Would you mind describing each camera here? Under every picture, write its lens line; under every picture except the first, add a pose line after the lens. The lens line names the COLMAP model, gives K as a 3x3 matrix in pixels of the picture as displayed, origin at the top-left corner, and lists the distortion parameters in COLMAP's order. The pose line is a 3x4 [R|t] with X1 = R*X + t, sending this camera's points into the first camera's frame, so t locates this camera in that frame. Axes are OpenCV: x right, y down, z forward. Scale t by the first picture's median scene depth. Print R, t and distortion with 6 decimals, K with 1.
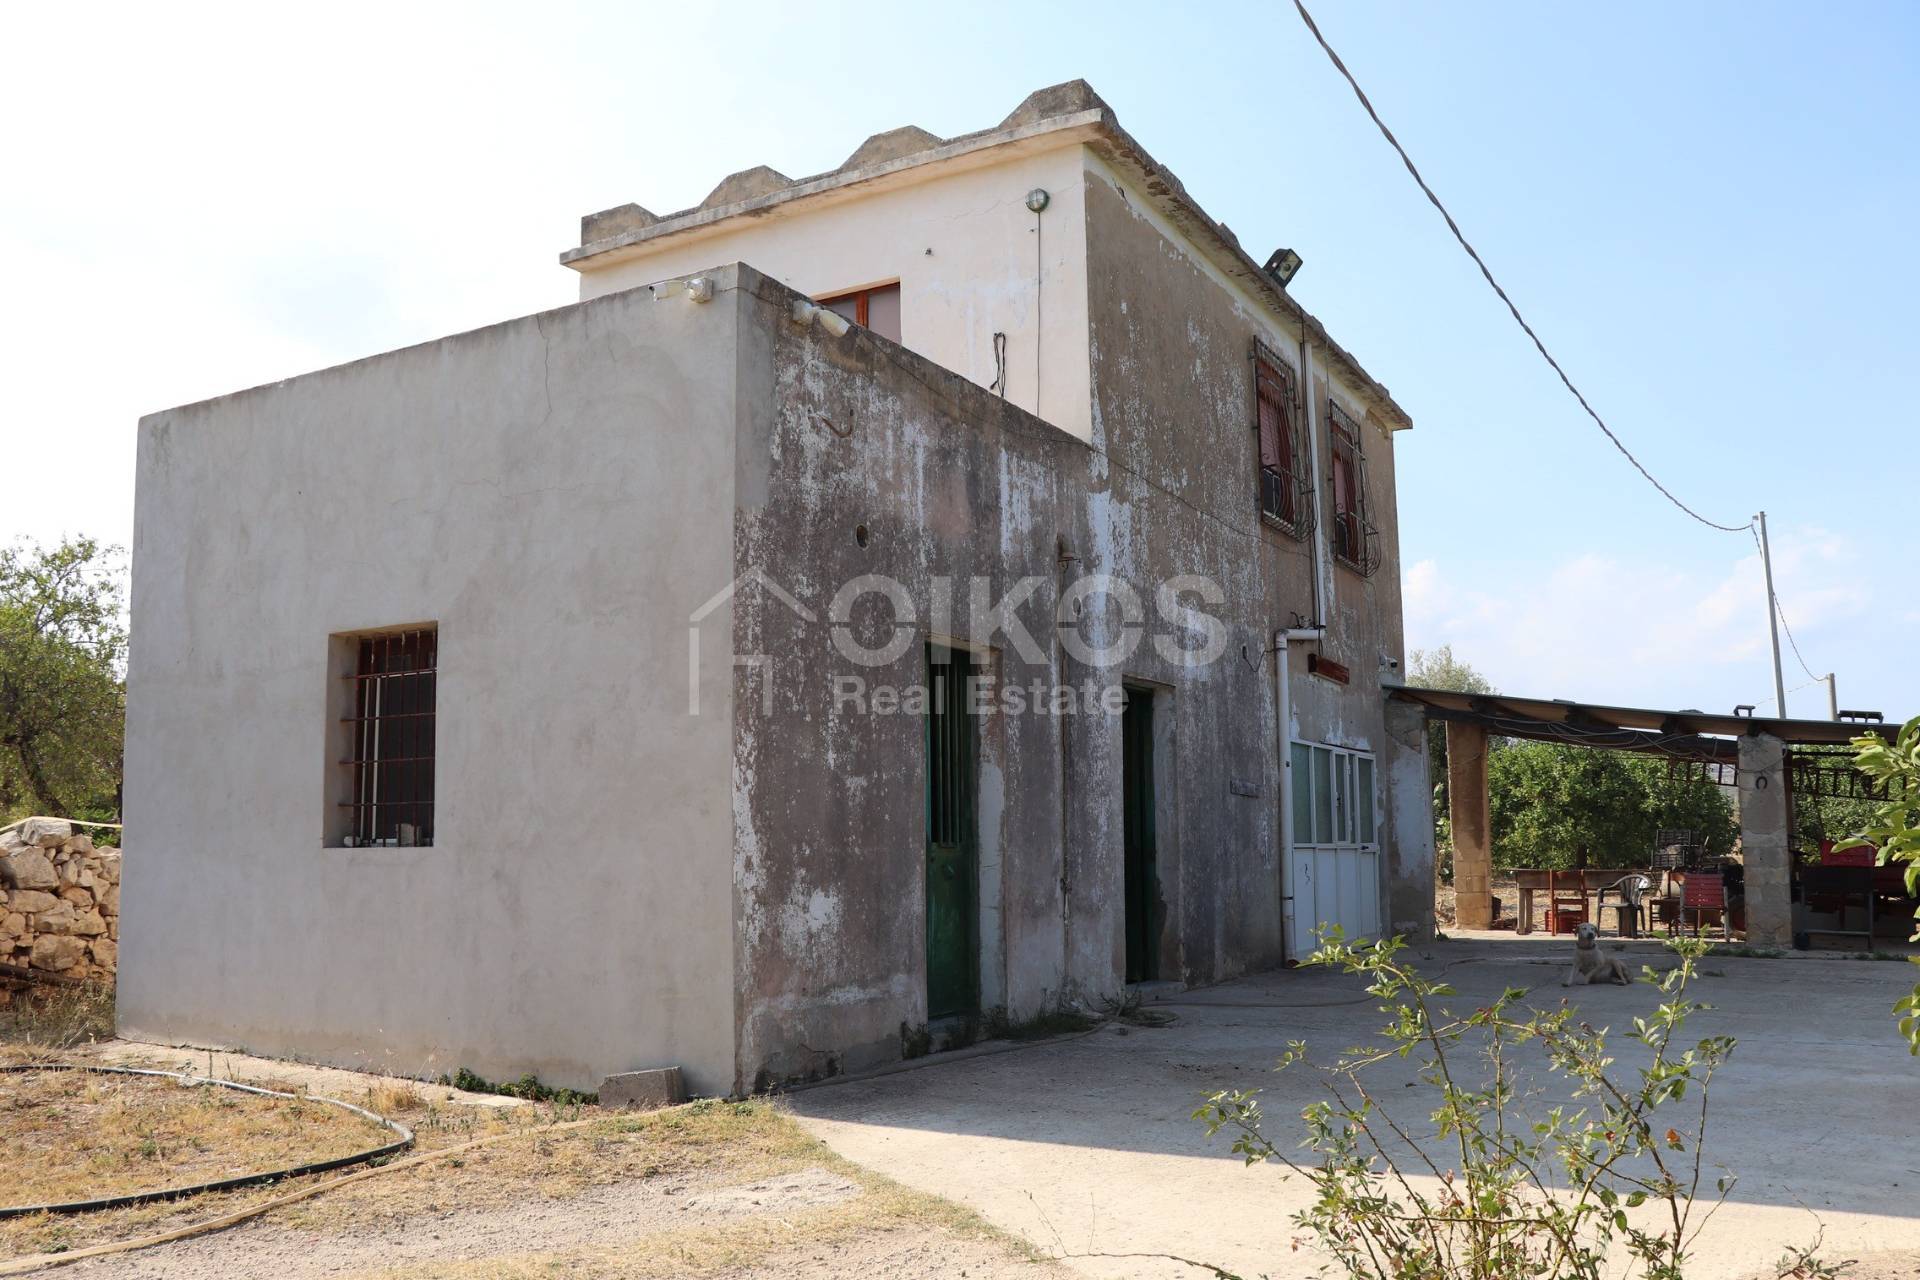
lens RADIAL K [[1593.4, 0, 960.2], [0, 1593.4, 672.2], [0, 0, 1]] dist [-0.192509, 0.167399]
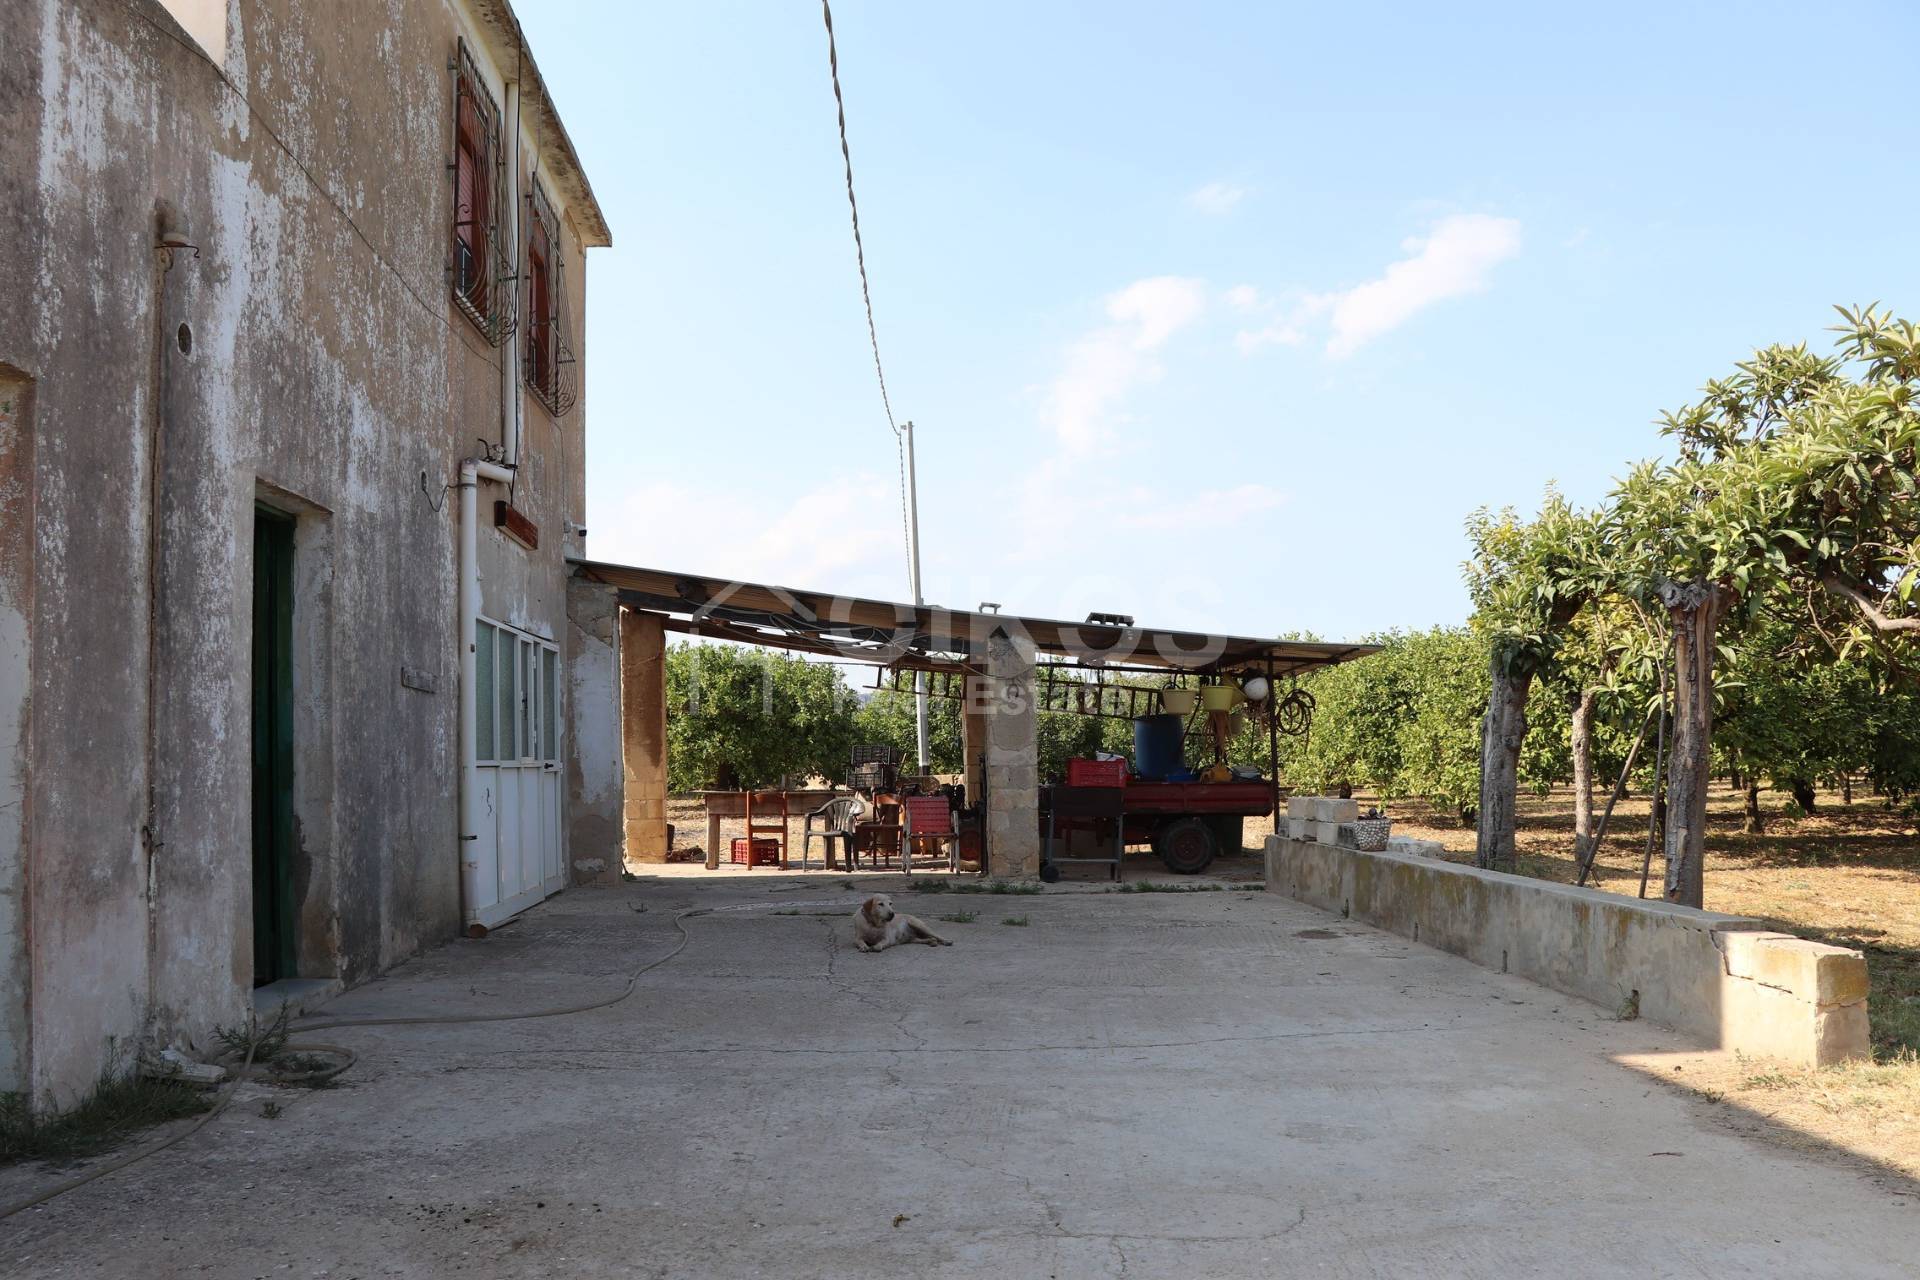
lens RADIAL K [[1593.4, 0, 960.2], [0, 1593.4, 672.2], [0, 0, 1]] dist [-0.192509, 0.167399]
pose [[0.838310, 0.019118, 0.544858, 0.010108], [-0.048307, 0.998059, 0.039304, 0.035145], [-0.543049, -0.059269, 0.837607, 0.335881]]
